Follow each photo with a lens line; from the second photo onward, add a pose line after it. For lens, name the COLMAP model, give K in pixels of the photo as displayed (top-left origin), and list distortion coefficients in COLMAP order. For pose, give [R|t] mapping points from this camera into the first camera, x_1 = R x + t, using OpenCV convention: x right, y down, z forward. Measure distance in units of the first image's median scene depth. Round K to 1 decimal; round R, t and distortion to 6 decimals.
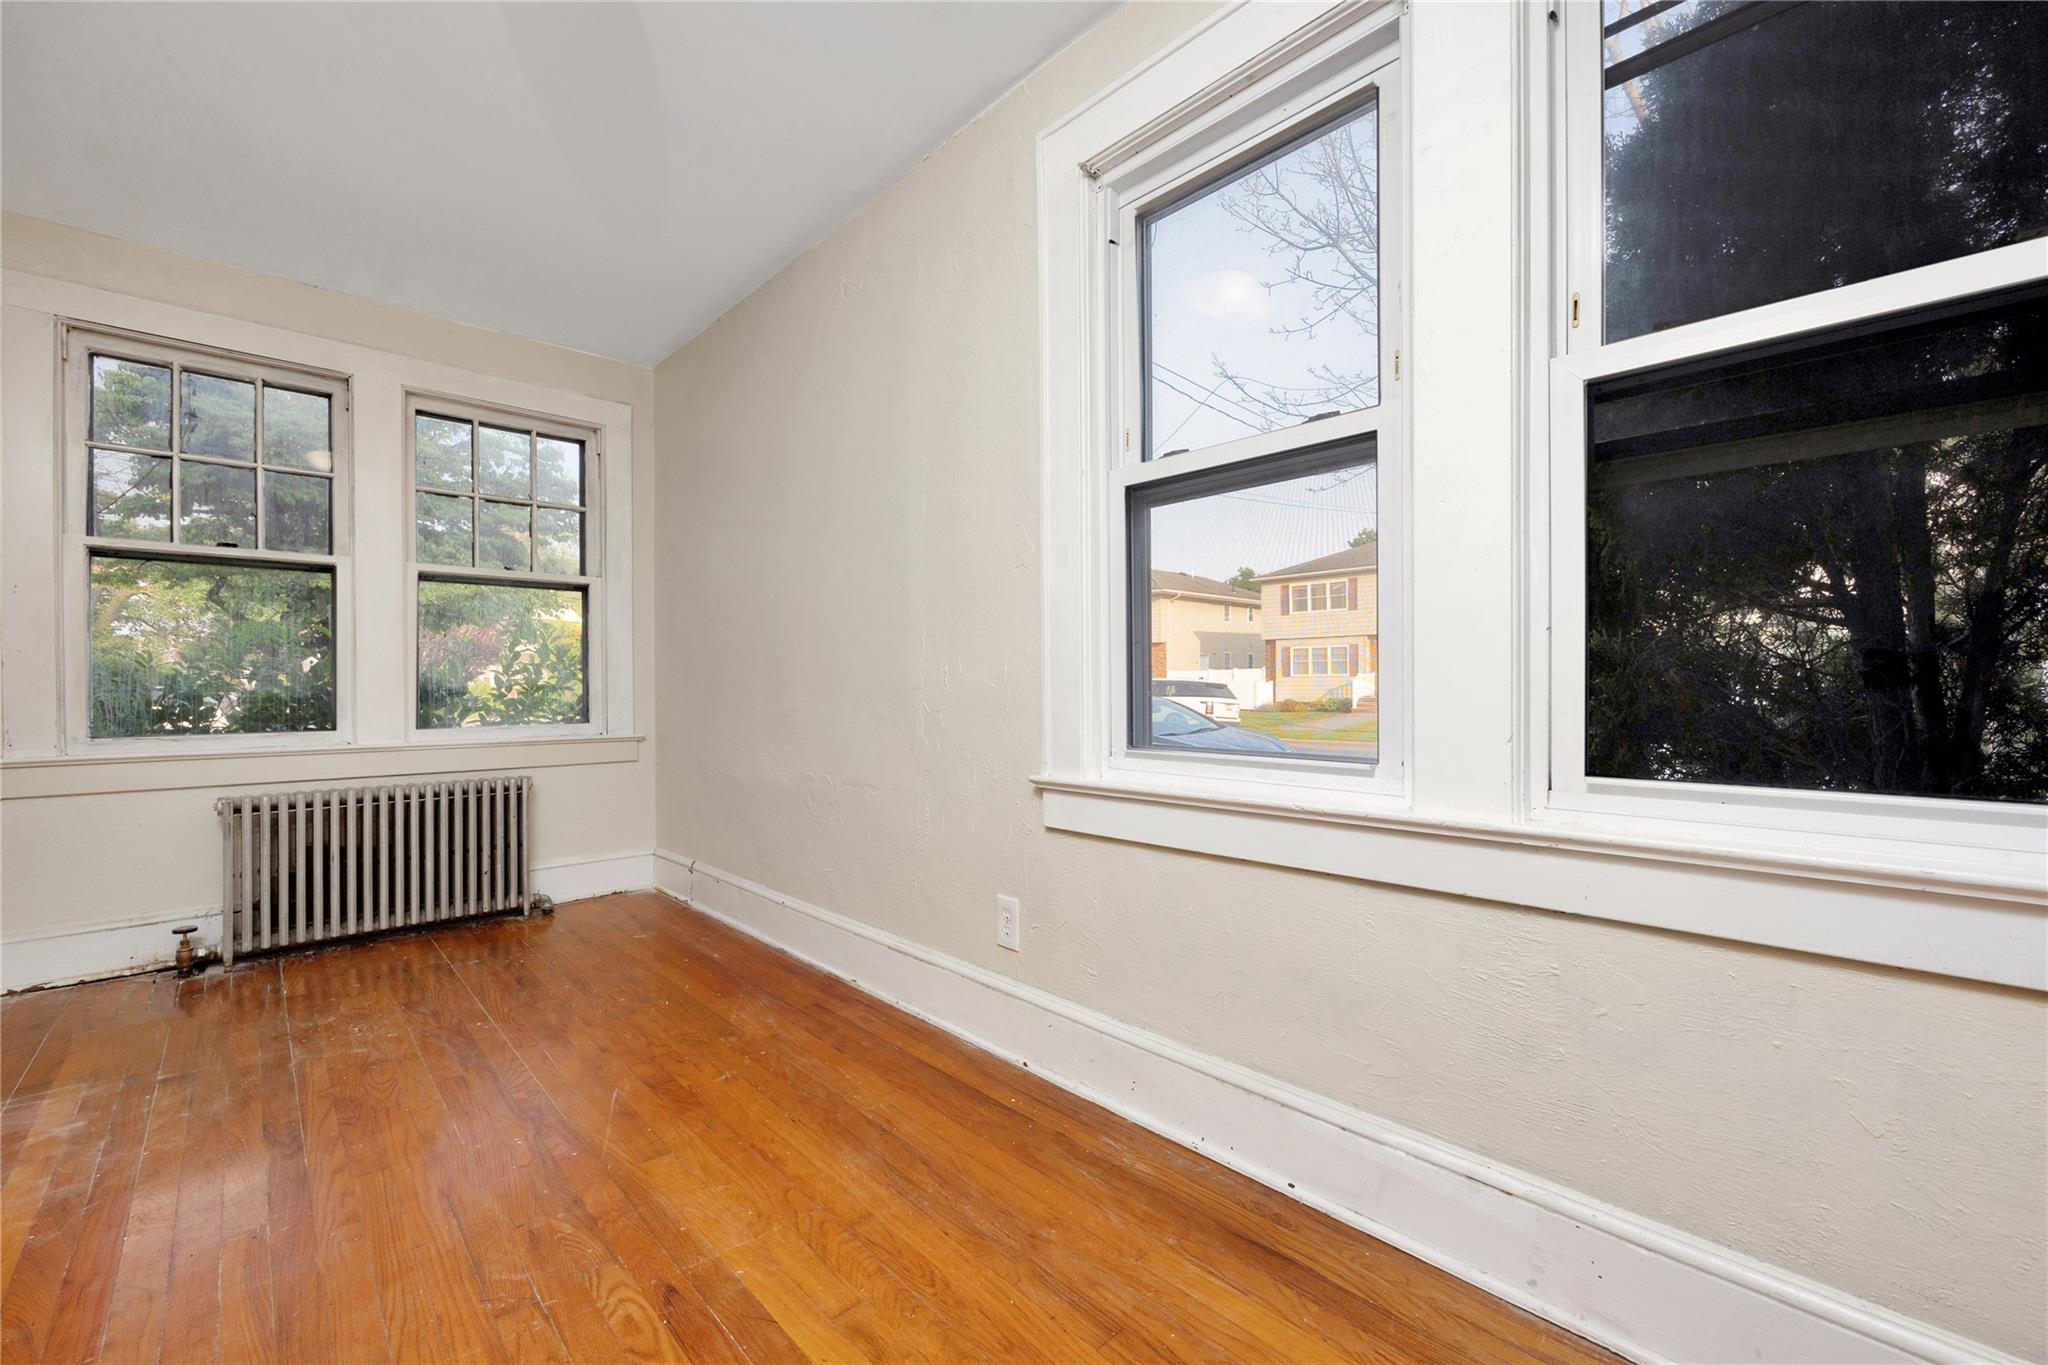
lens RADIAL K [[816.4, 0, 1043.5], [0, 816.4, 674.4], [0, 0, 1]] dist [-0.001211, -0.000123]
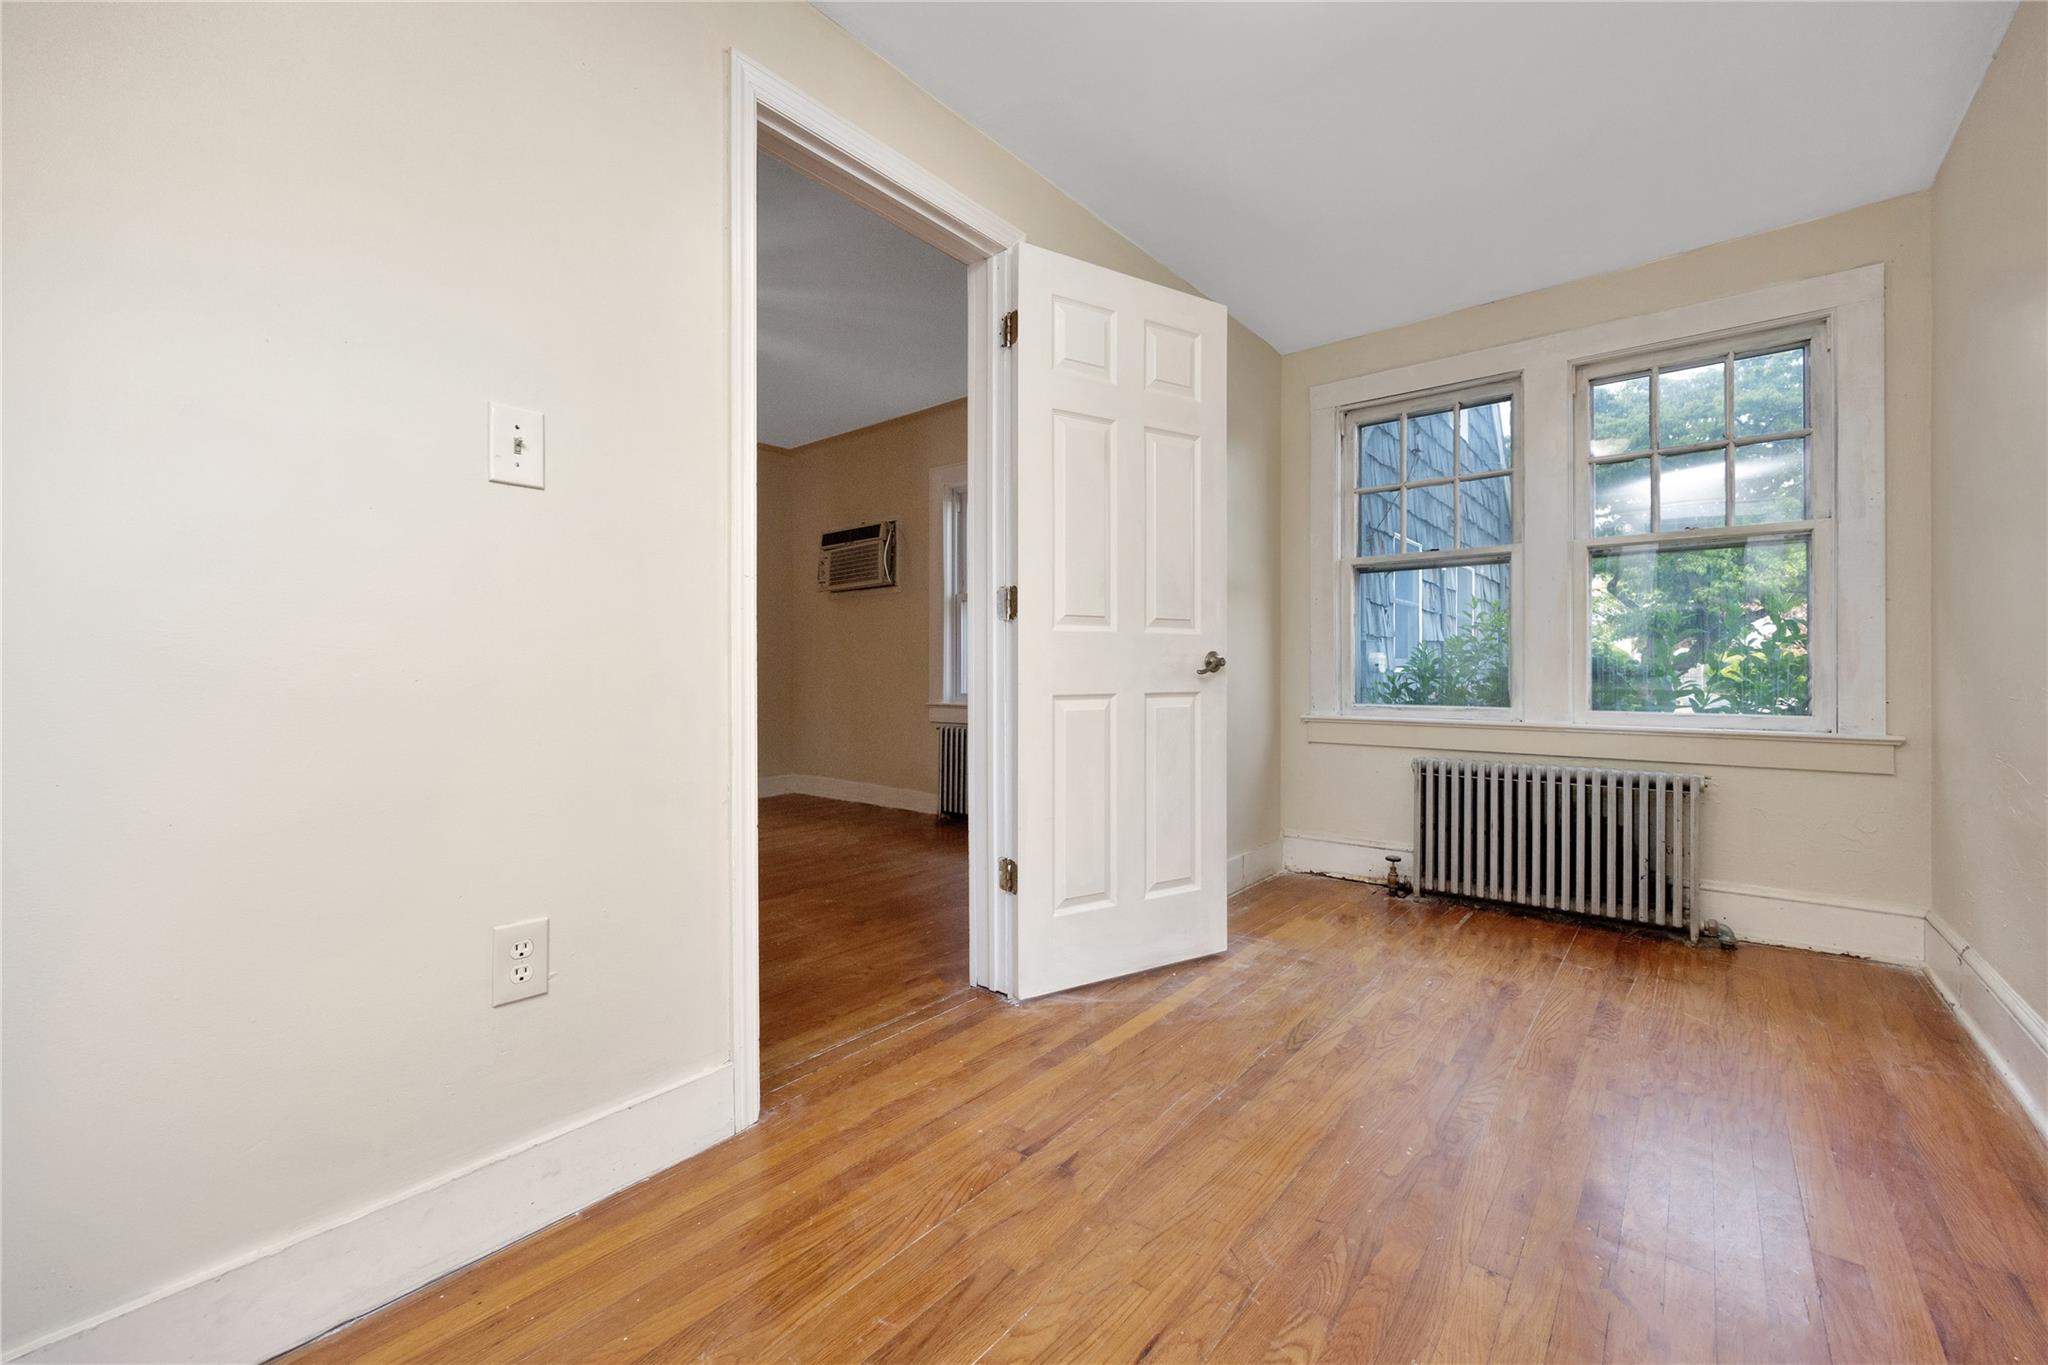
lens RADIAL K [[821.8, 0, 1019.3], [0, 821.8, 658.2], [0, 0, 1]] dist [-0.001831, -0.000014]
pose [[0.110602, -0.011519, -0.993798, 0.136062], [0.015220, 0.999835, -0.009895, 0.004288], [0.993748, -0.014031, 0.110759, 0.246902]]
